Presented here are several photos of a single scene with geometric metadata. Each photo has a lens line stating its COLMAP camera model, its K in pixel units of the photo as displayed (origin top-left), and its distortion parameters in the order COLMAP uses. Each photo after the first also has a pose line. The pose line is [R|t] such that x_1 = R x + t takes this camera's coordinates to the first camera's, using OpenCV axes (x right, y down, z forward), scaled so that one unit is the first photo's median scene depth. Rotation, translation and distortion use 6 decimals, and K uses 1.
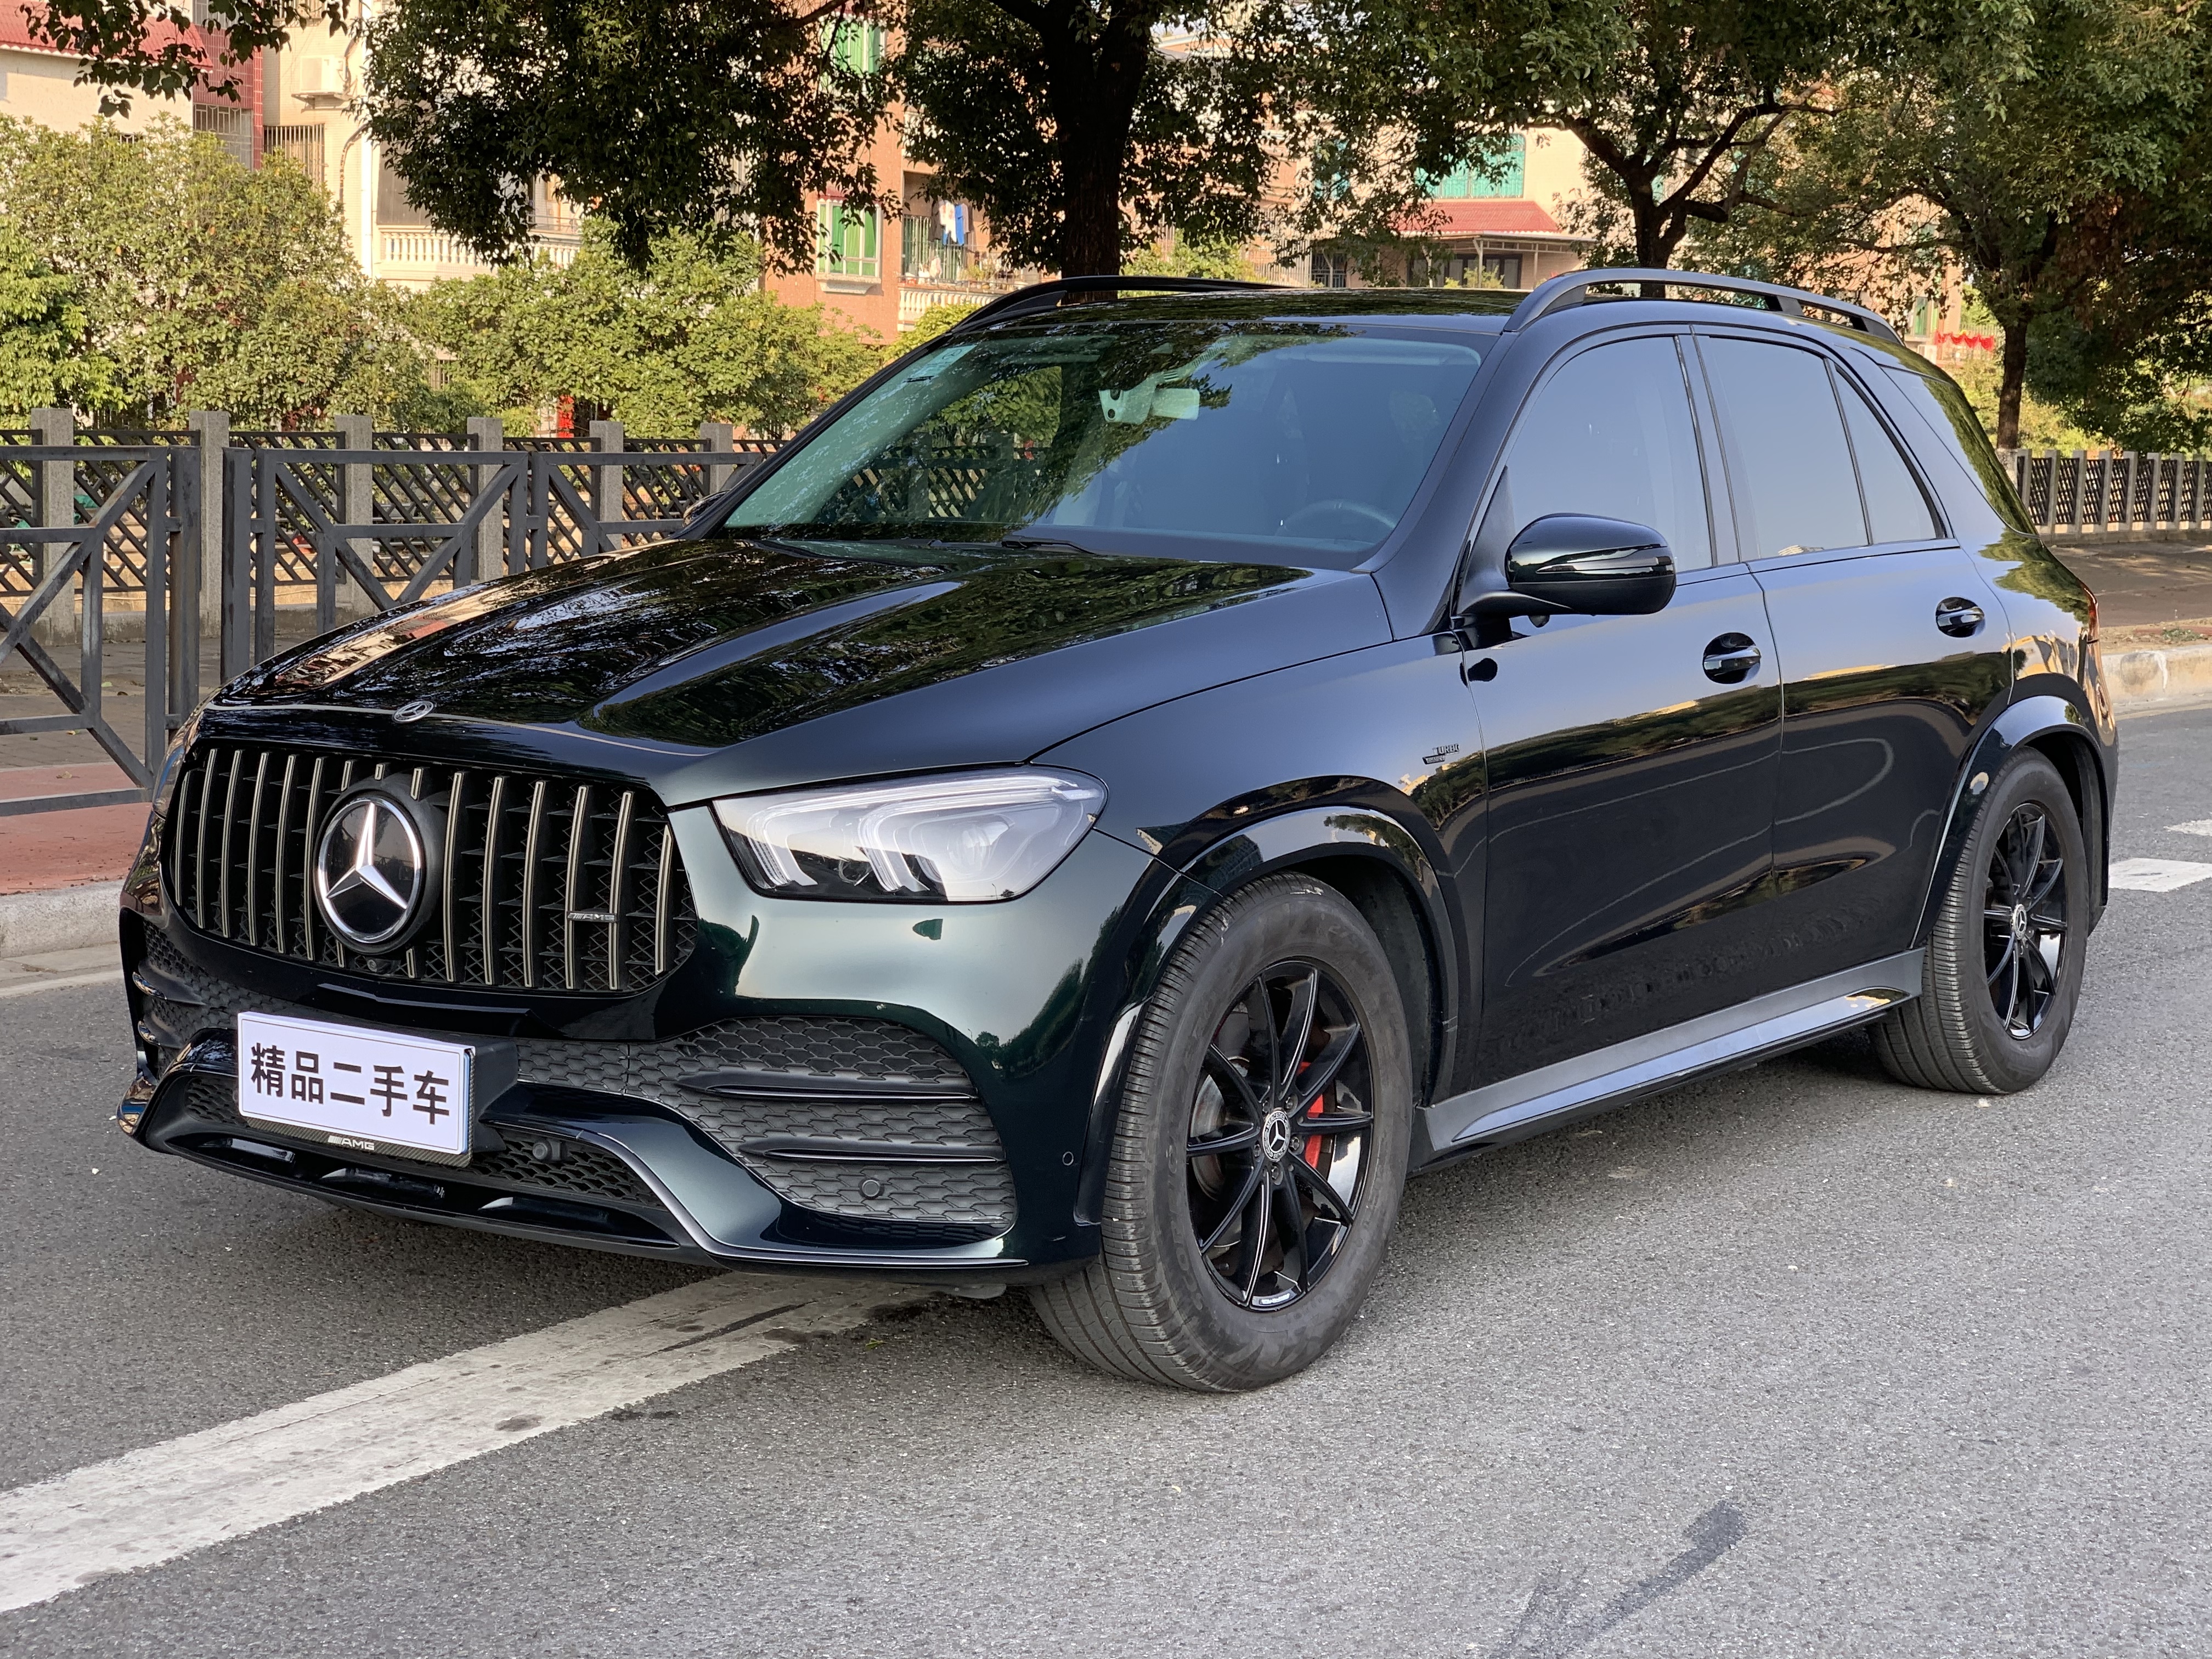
lens RADIAL K [[3491.5, 0, 1073.0], [0, 3491.5, 823.8], [0, 0, 1]] dist [0.039665, -0.209982]
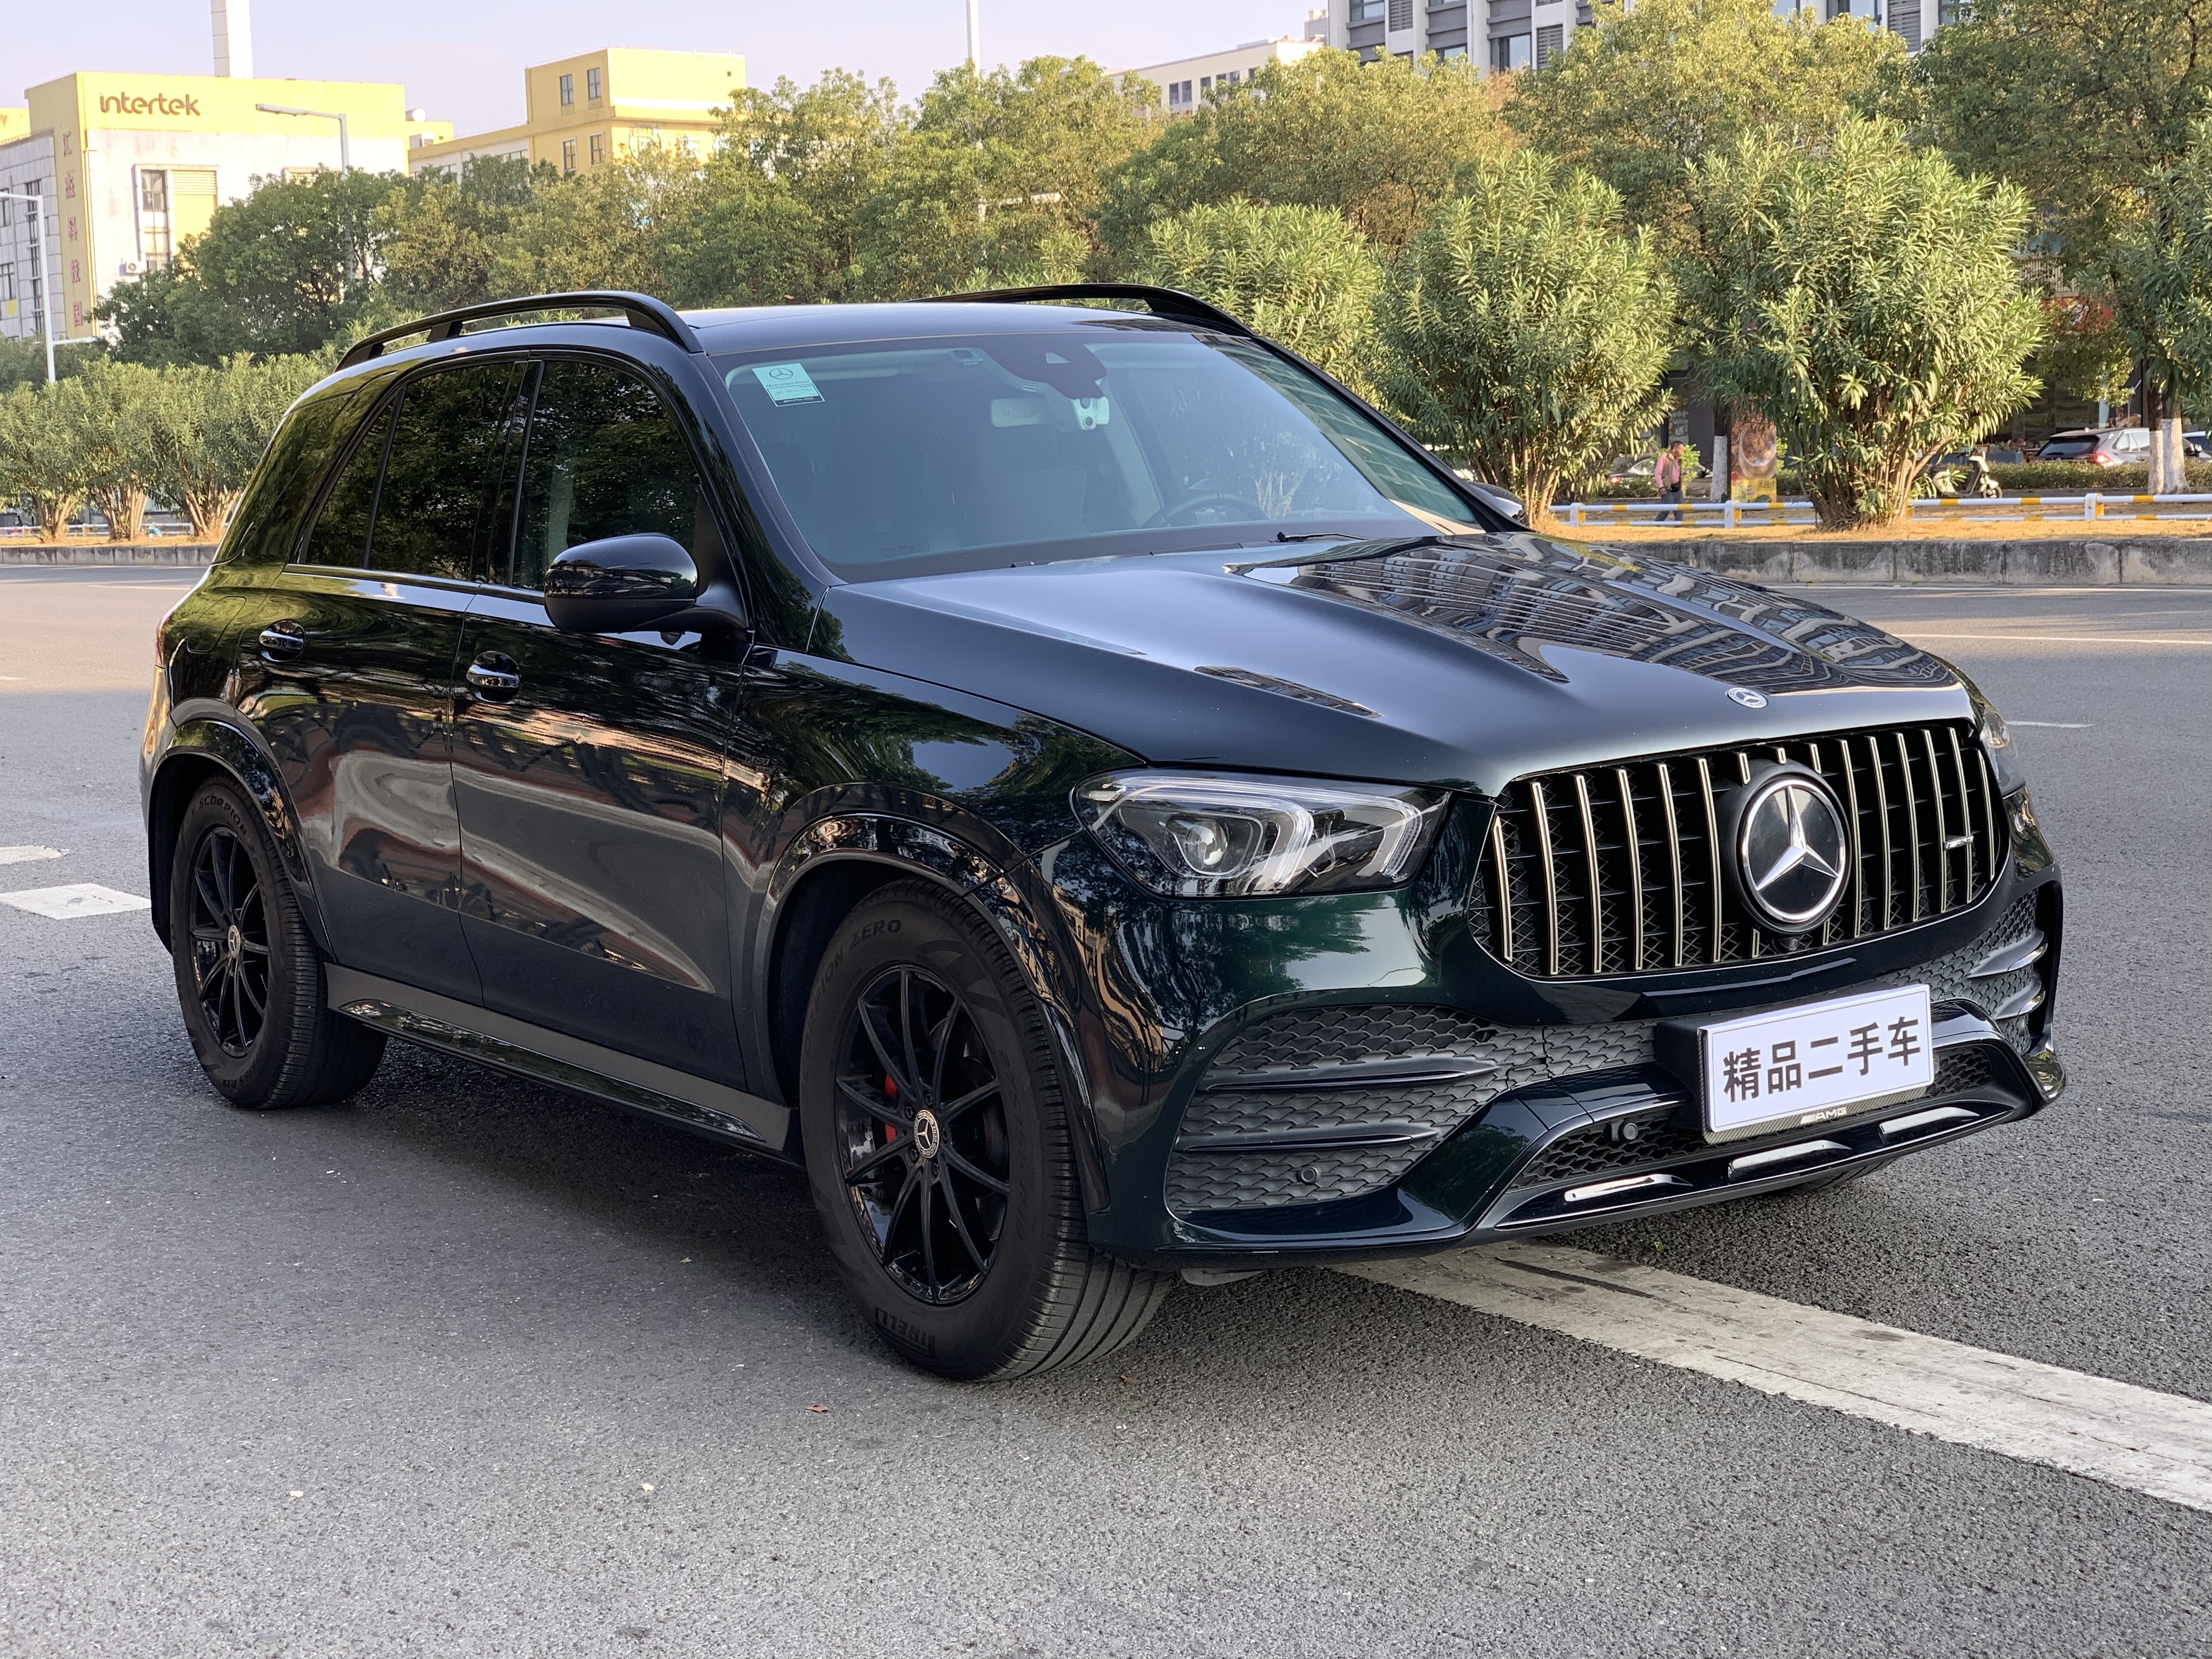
lens RADIAL K [[3350.5, 0, 1106.0], [0, 3350.5, 829.5], [0, 0, 1]] dist [0.125253, -0.463826]
pose [[0.346271, -0.147165, 0.926520, -1.180691], [0.162255, 0.982130, 0.095357, -0.119523], [-0.923997, 0.117313, 0.363961, 0.822714]]
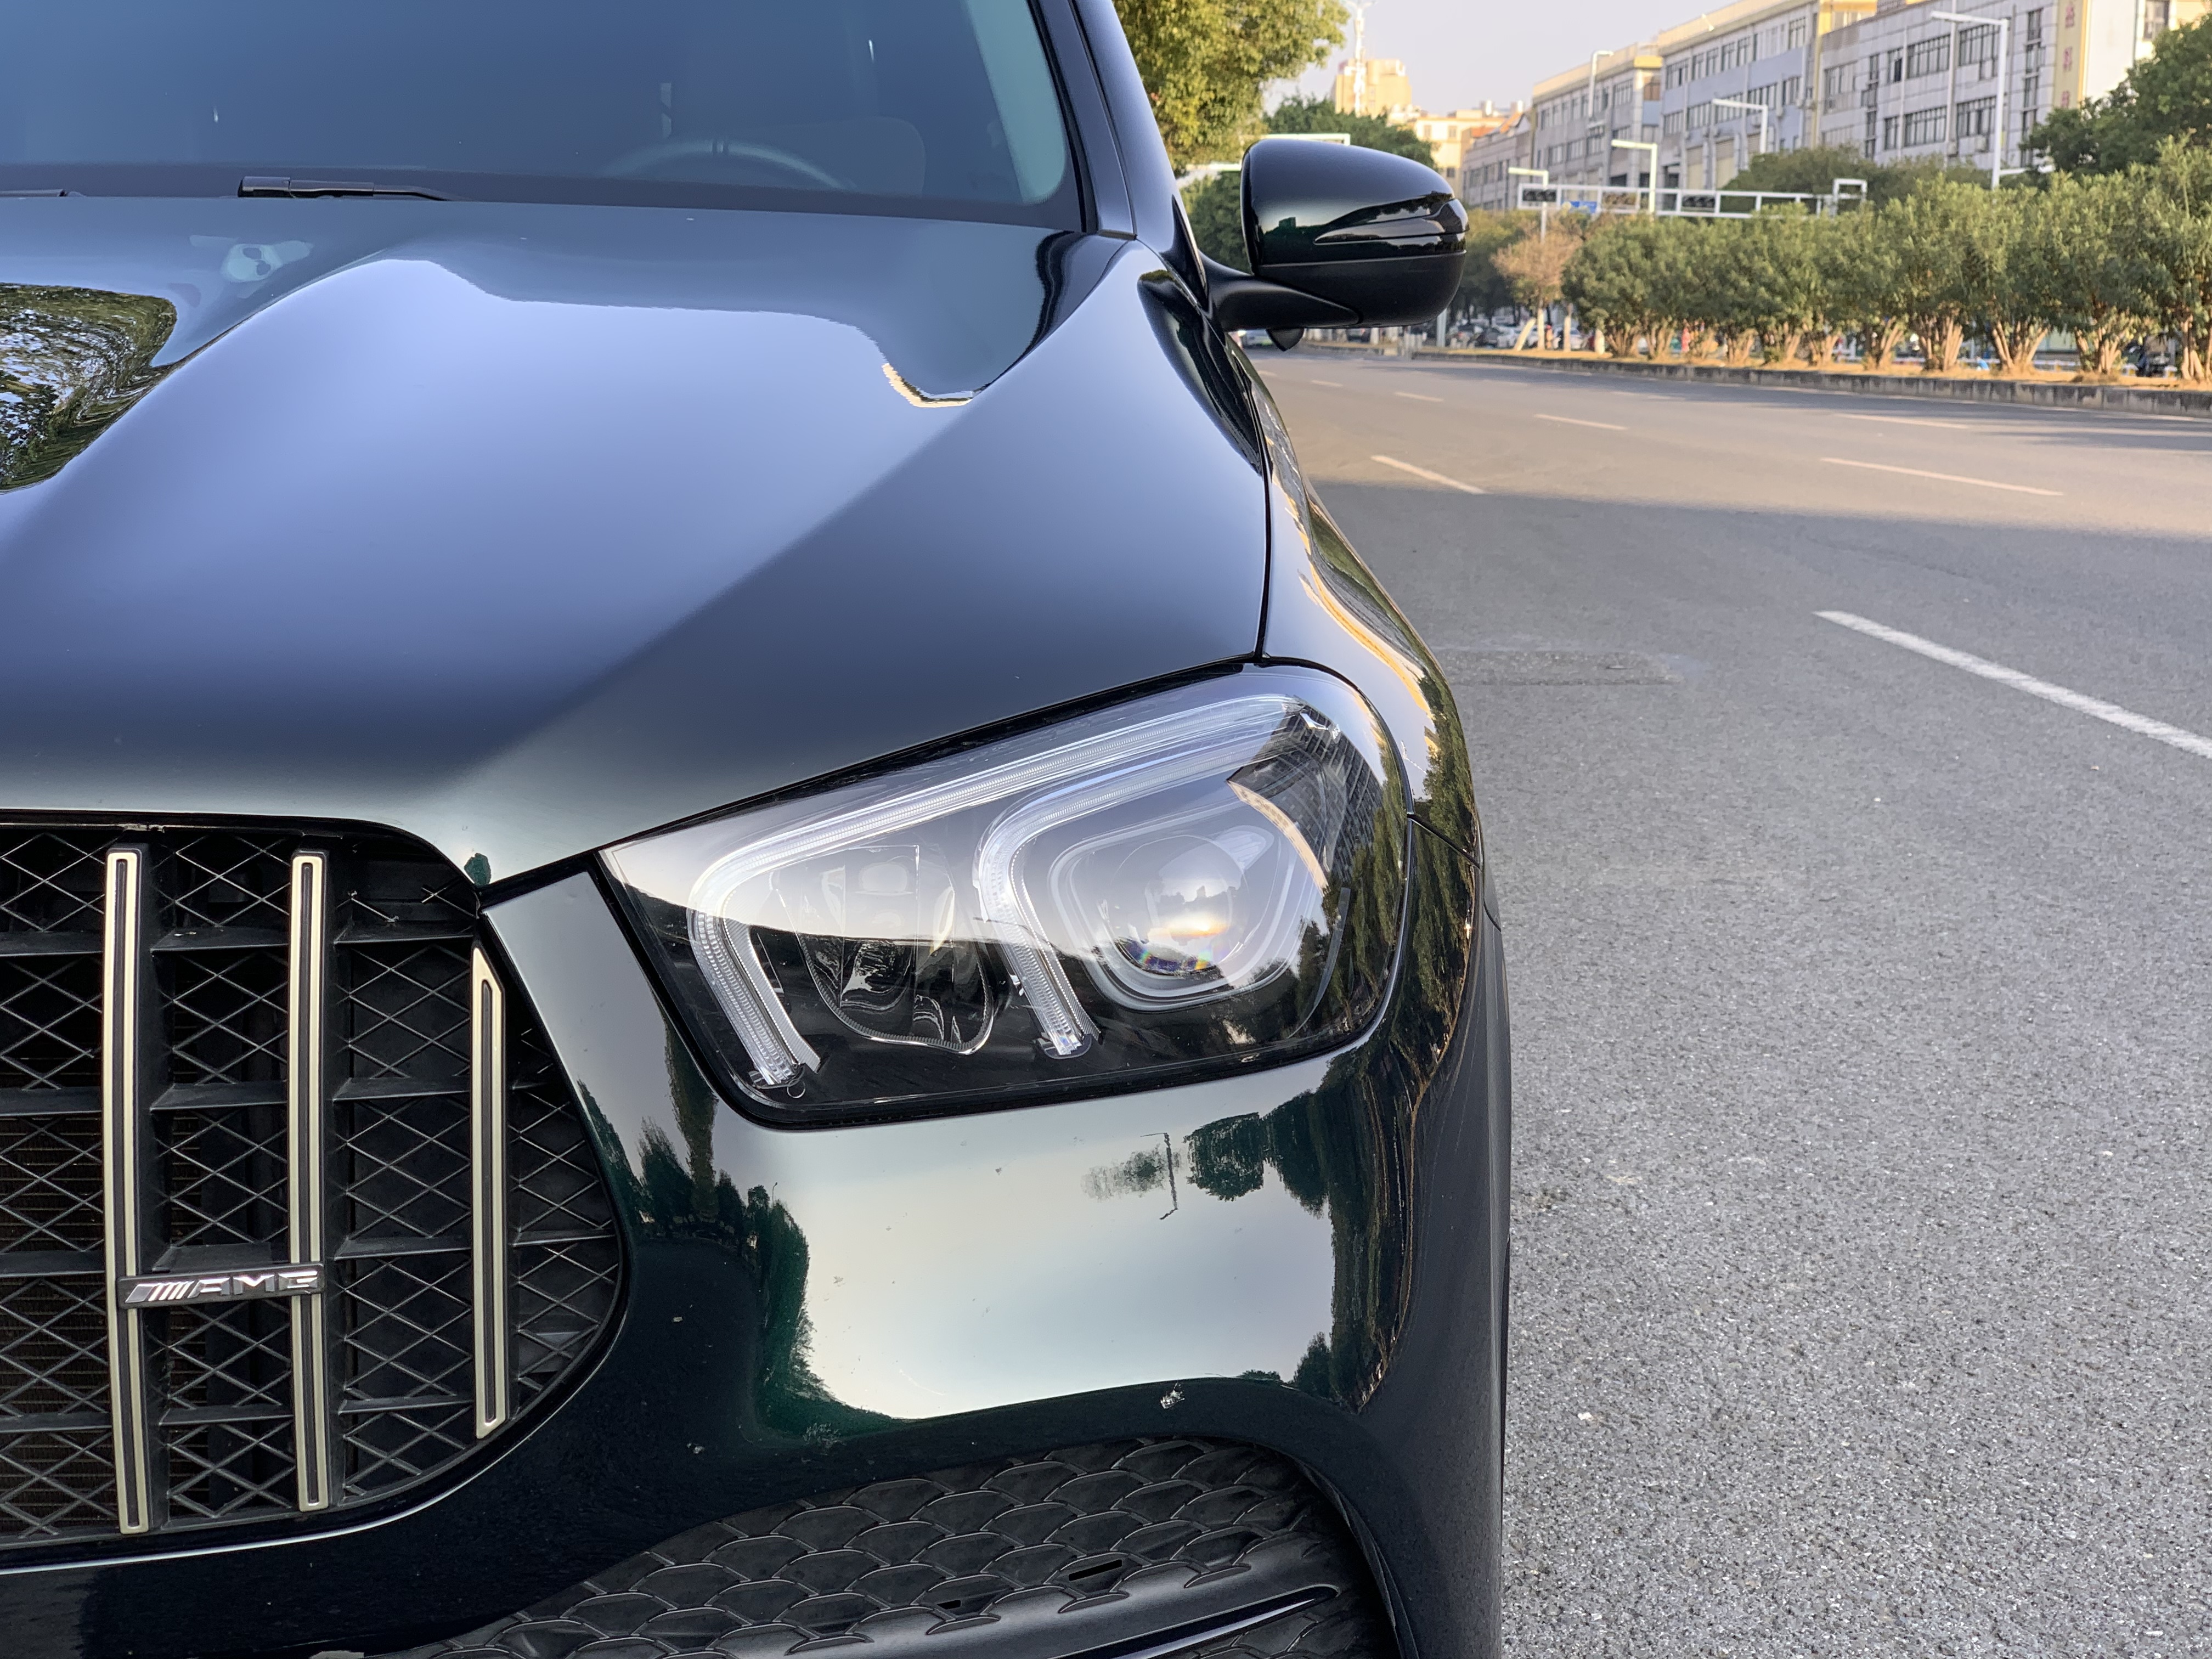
lens RADIAL K [[3491.5, 0, 1073.0], [0, 3491.5, 823.8], [0, 0, 1]] dist [0.039665, -0.209982]
pose [[0.788276, -0.108371, 0.605704, -0.241824], [0.085831, 0.994111, 0.066162, -0.023123], [-0.609307, -0.000166, 0.792935, 0.697846]]
